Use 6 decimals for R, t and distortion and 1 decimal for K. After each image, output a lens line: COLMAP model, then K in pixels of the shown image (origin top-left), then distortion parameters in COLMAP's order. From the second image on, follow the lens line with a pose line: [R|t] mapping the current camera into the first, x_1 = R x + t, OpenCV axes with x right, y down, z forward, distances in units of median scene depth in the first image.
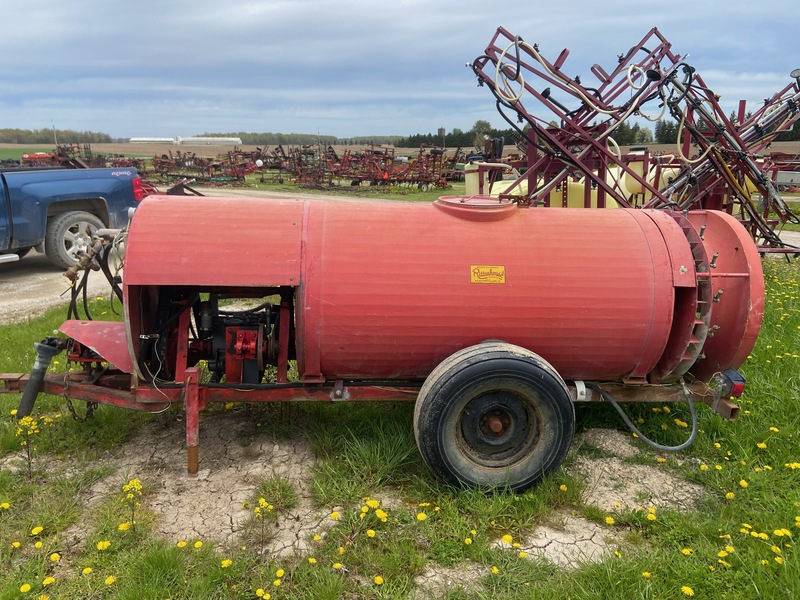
lens RADIAL K [[604.4, 0, 400.0], [0, 604.4, 300.0], [0, 0, 1]] dist [0.041773, -0.006085]
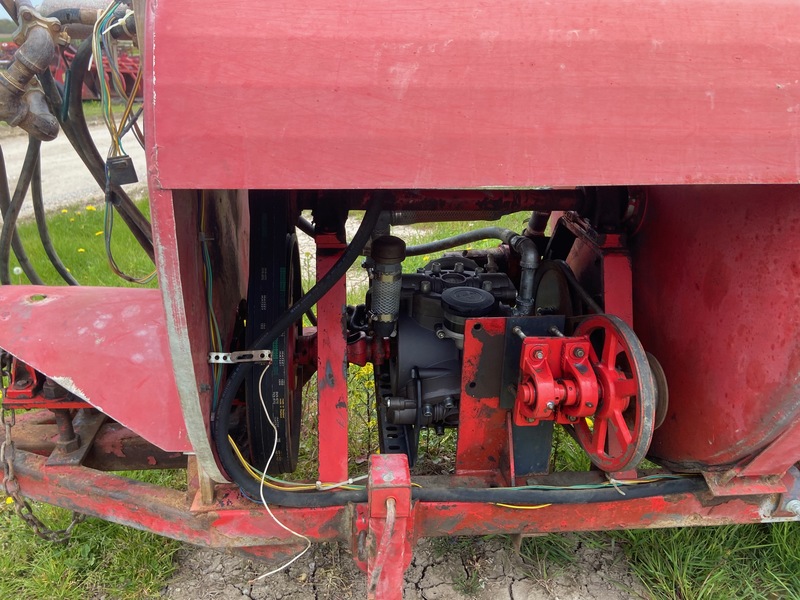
lens RADIAL K [[604.4, 0, 400.0], [0, 604.4, 300.0], [0, 0, 1]] dist [0.041773, -0.006085]
pose [[0.999892, -0.006786, -0.013011, -0.323909], [0.008848, 0.986148, 0.165630, -0.018677], [0.011707, -0.165727, 0.986102, 0.696875]]
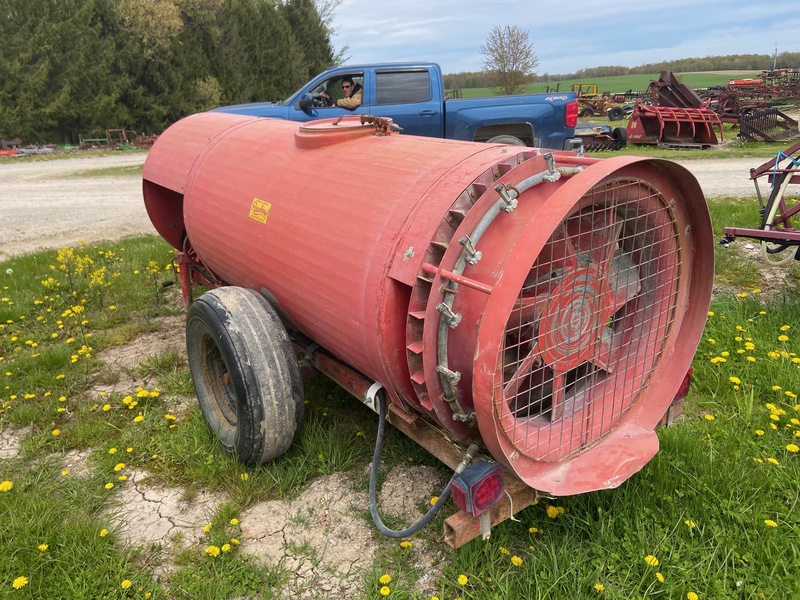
lens RADIAL K [[604.4, 0, 400.0], [0, 604.4, 300.0], [0, 0, 1]] dist [0.041773, -0.006085]
pose [[0.519730, 0.259686, -0.813907, 0.936371], [-0.167789, 0.965156, 0.200800, -0.120497], [0.837692, 0.032203, 0.545192, 0.673472]]
